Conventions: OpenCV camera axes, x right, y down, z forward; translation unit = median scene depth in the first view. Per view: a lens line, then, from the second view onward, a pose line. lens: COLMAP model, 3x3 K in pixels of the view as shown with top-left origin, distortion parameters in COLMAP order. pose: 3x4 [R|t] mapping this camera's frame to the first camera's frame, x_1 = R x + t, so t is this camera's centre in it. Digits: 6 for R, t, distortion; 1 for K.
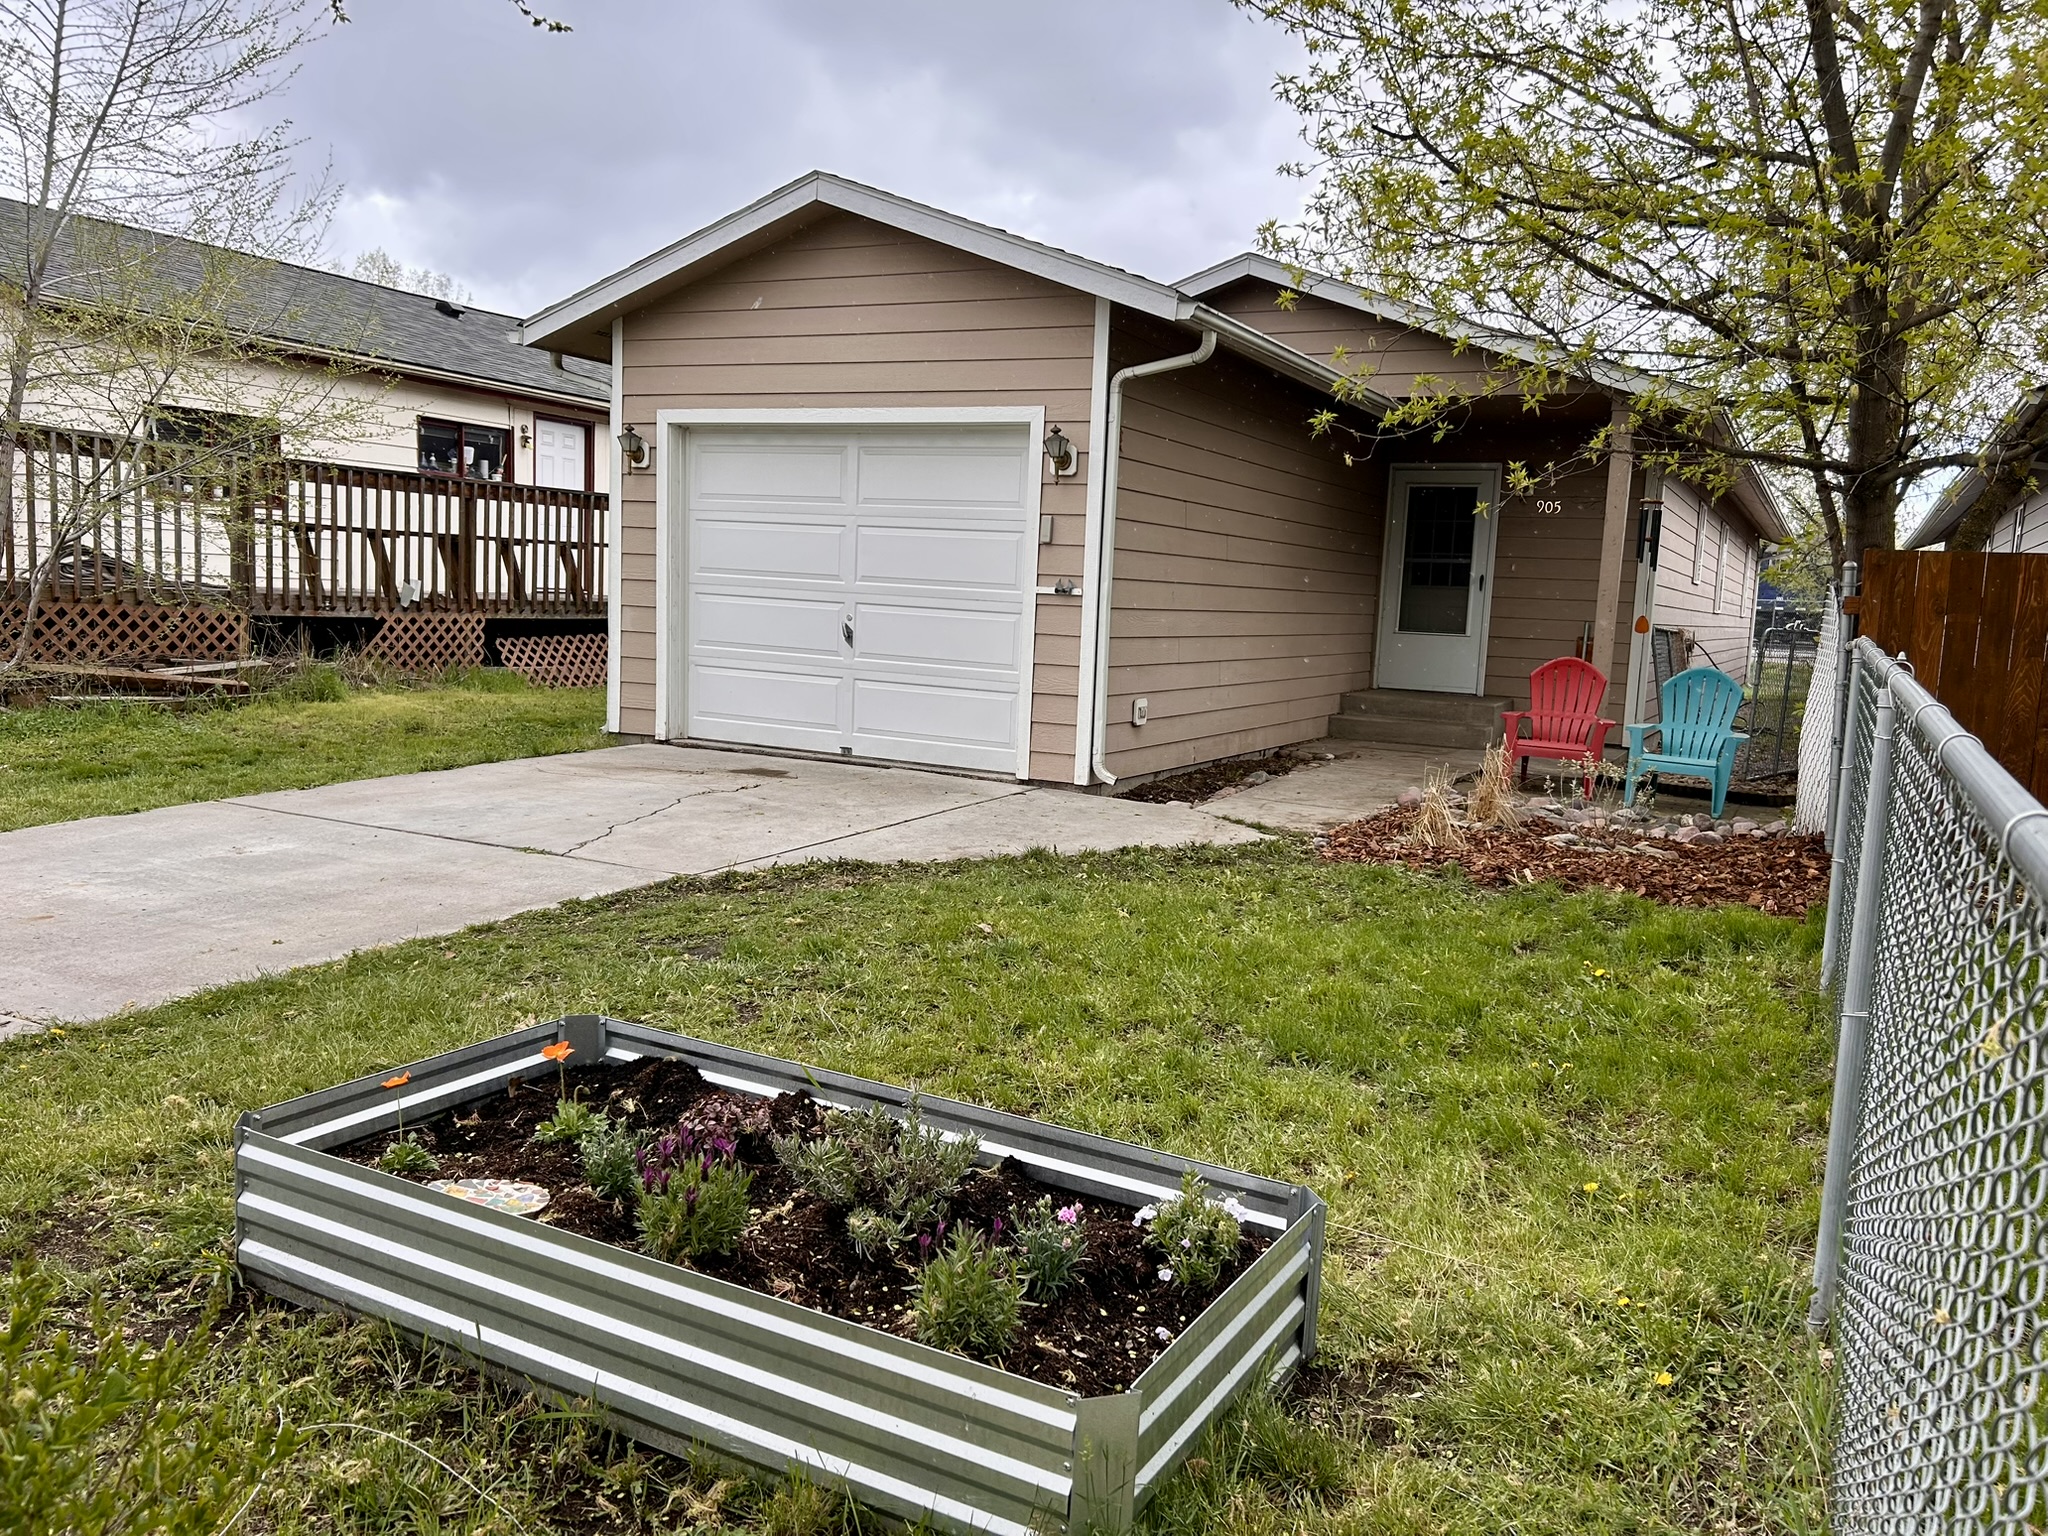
lens RADIAL K [[1543.1, 0, 1021.2], [0, 1543.1, 776.1], [0, 0, 1]] dist [0.037422, -0.019332]
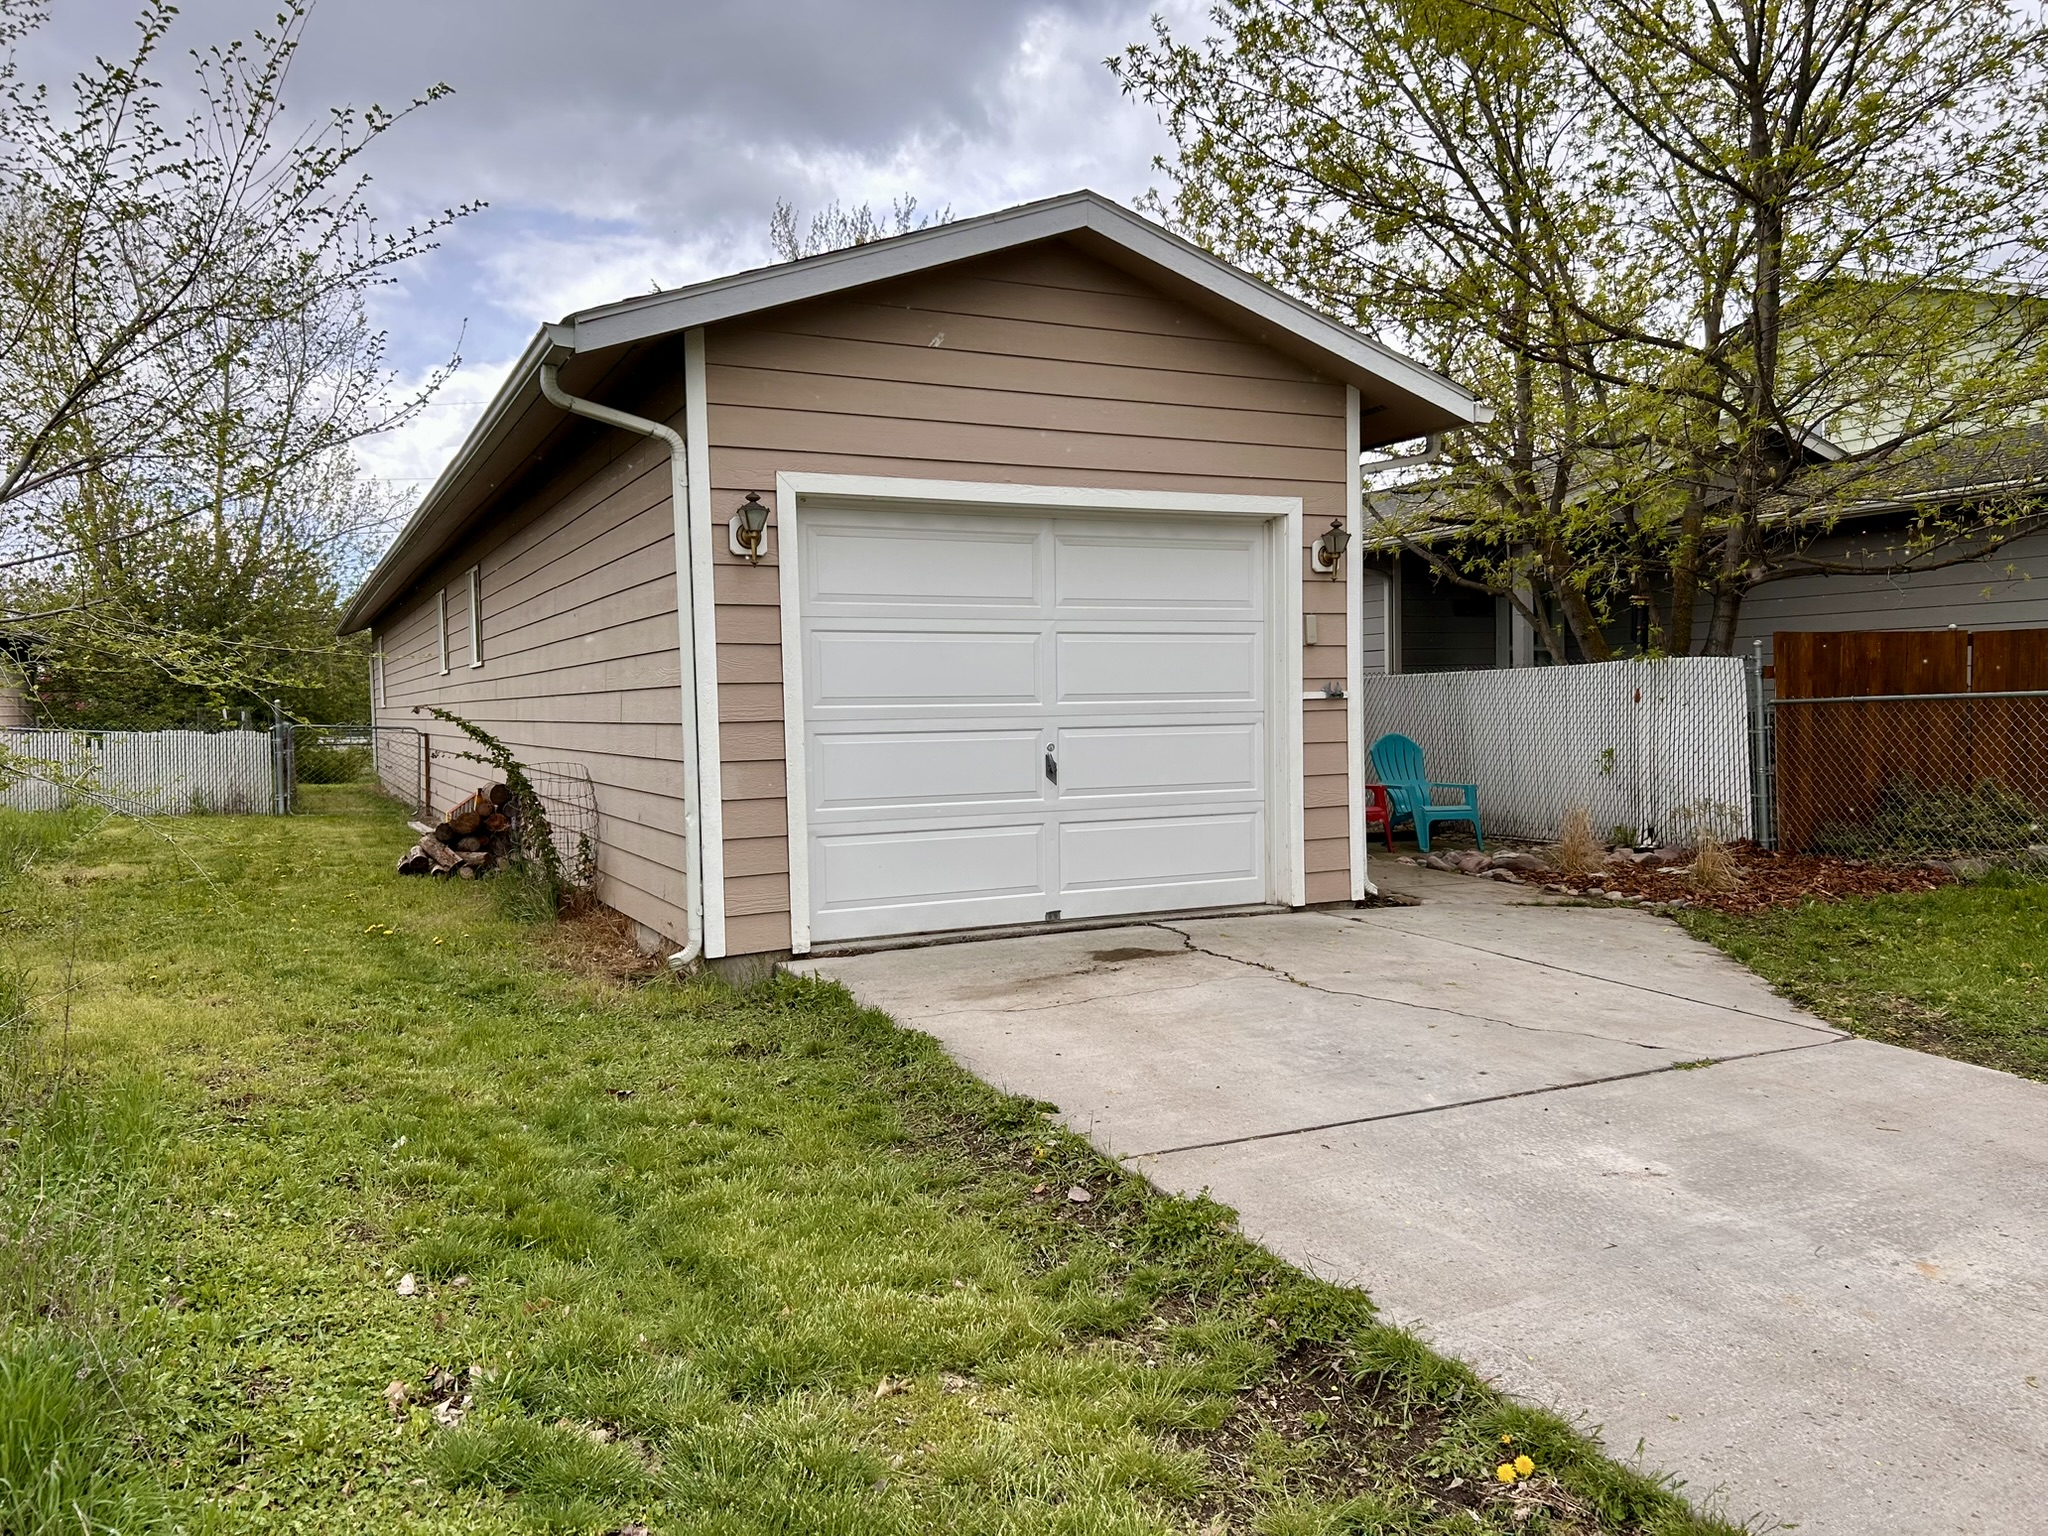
lens RADIAL K [[1543.1, 0, 1021.8], [0, 1543.1, 772.1], [0, 0, 1]] dist [0.037422, -0.019332]
pose [[0.591823, -0.095951, 0.800337, -0.728412], [0.145094, 0.989353, 0.011320, -0.097810], [-0.792902, 0.109424, 0.599444, 0.520919]]
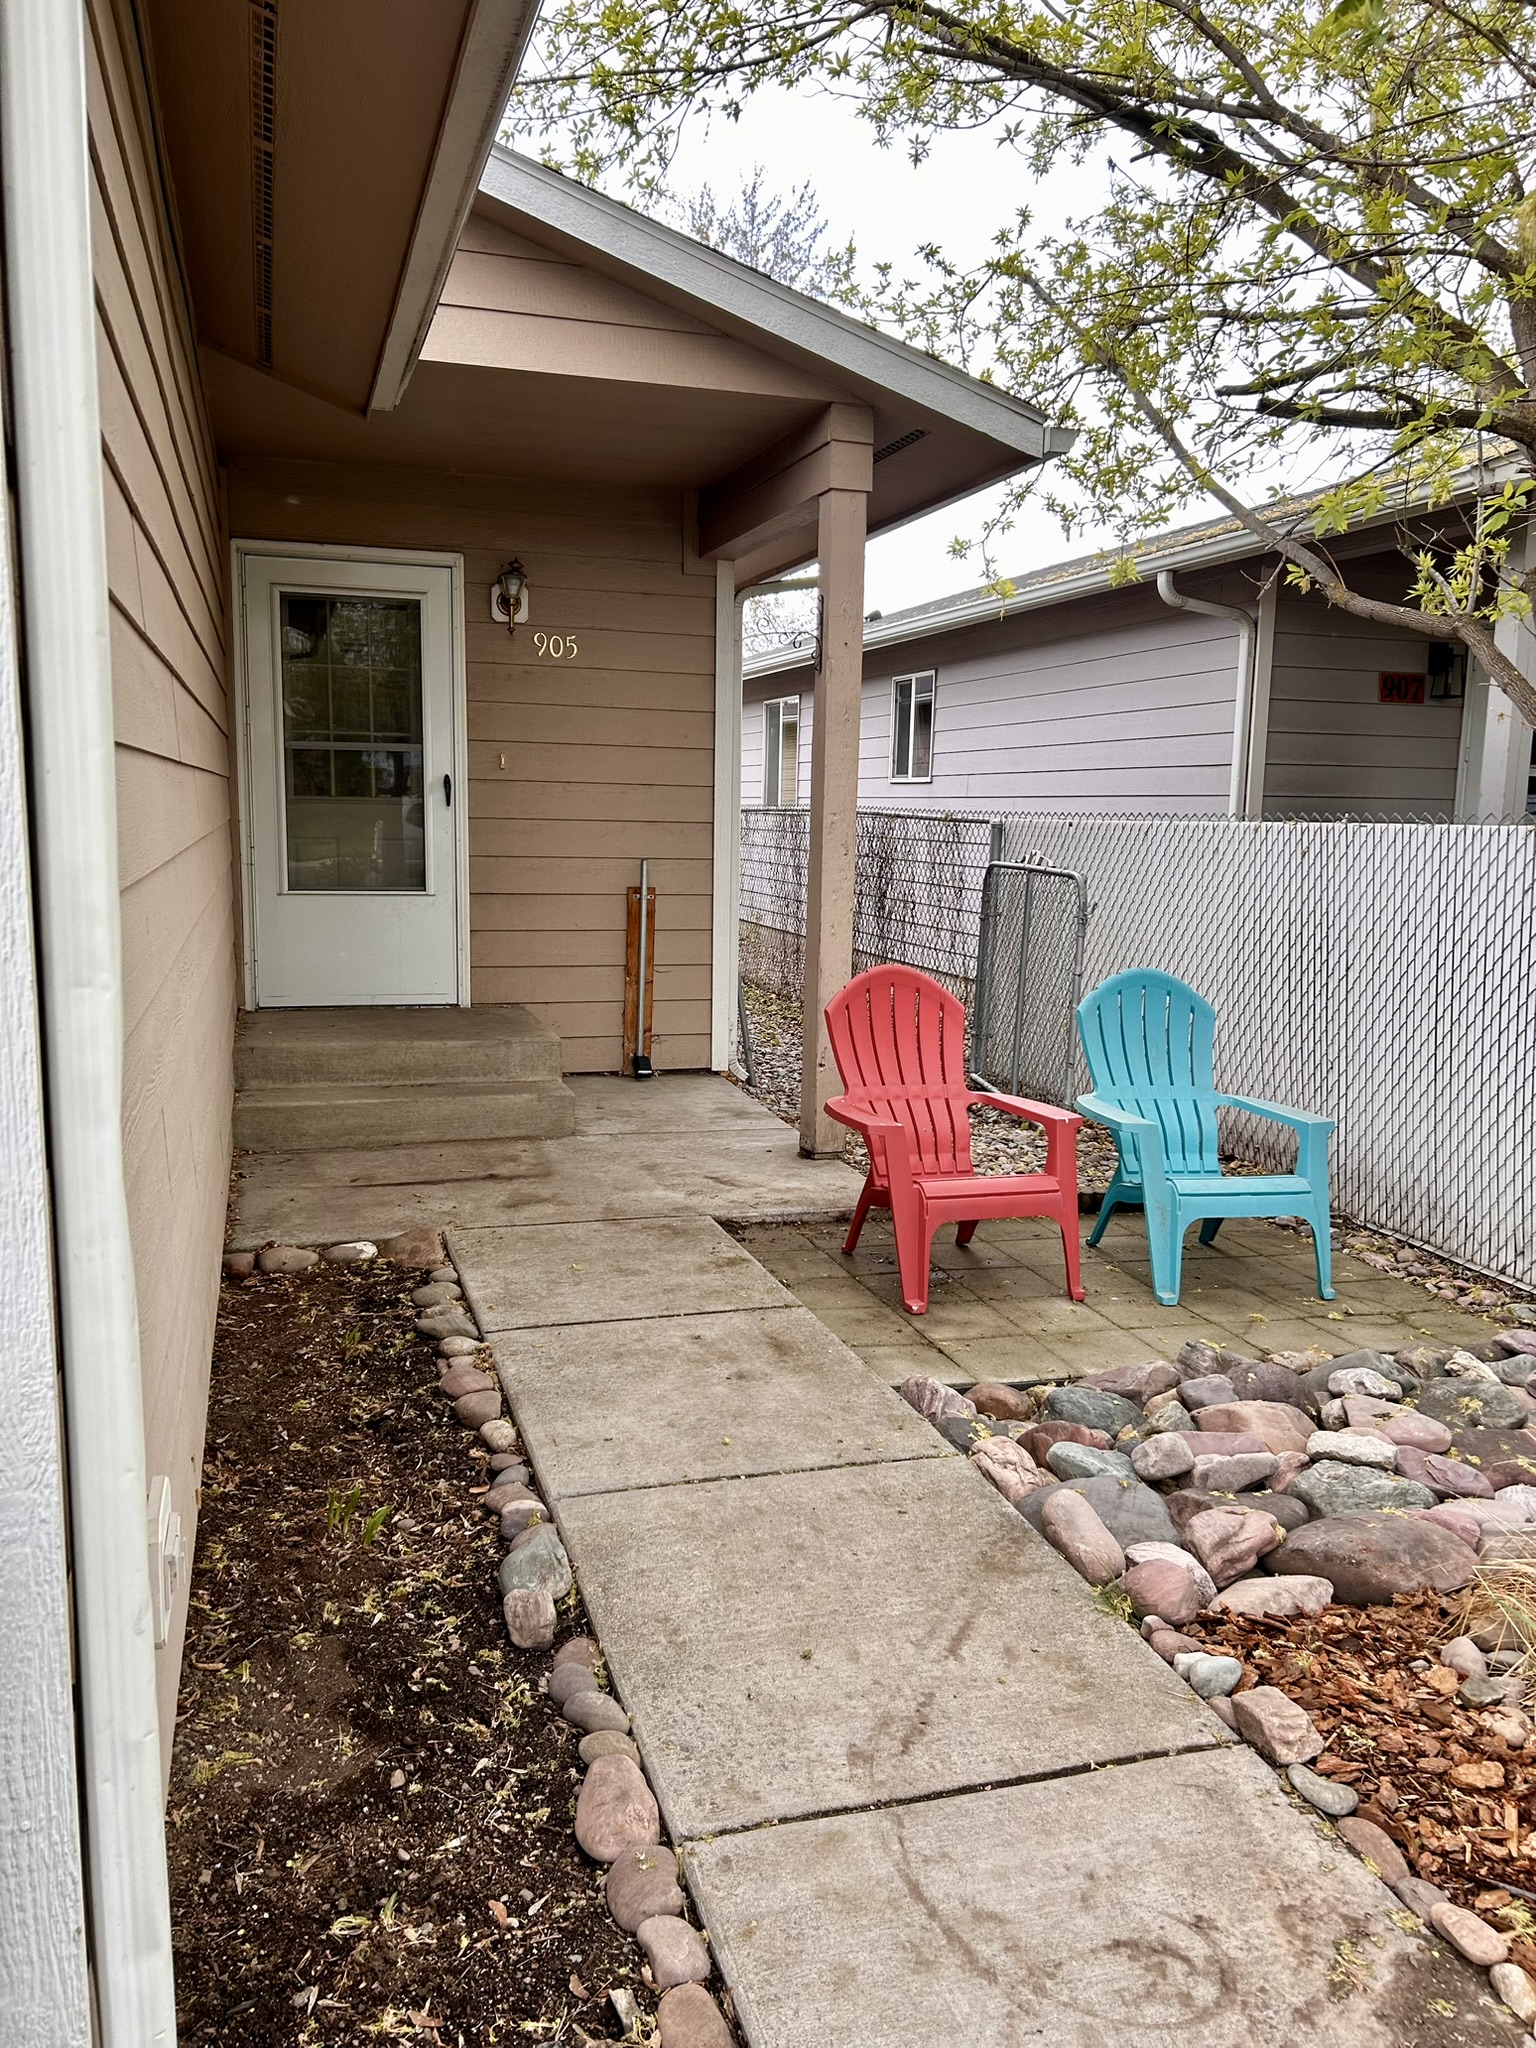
lens RADIAL K [[1543.1, 0, 771.3], [0, 1543.1, 1023.8], [0, 0, 1]] dist [0.037422, -0.019332]
pose [[0.701173, -0.133761, 0.700331, 0.002645], [0.100750, 0.990976, 0.088402, -0.110839], [-0.705837, 0.008573, 0.708323, 0.751372]]
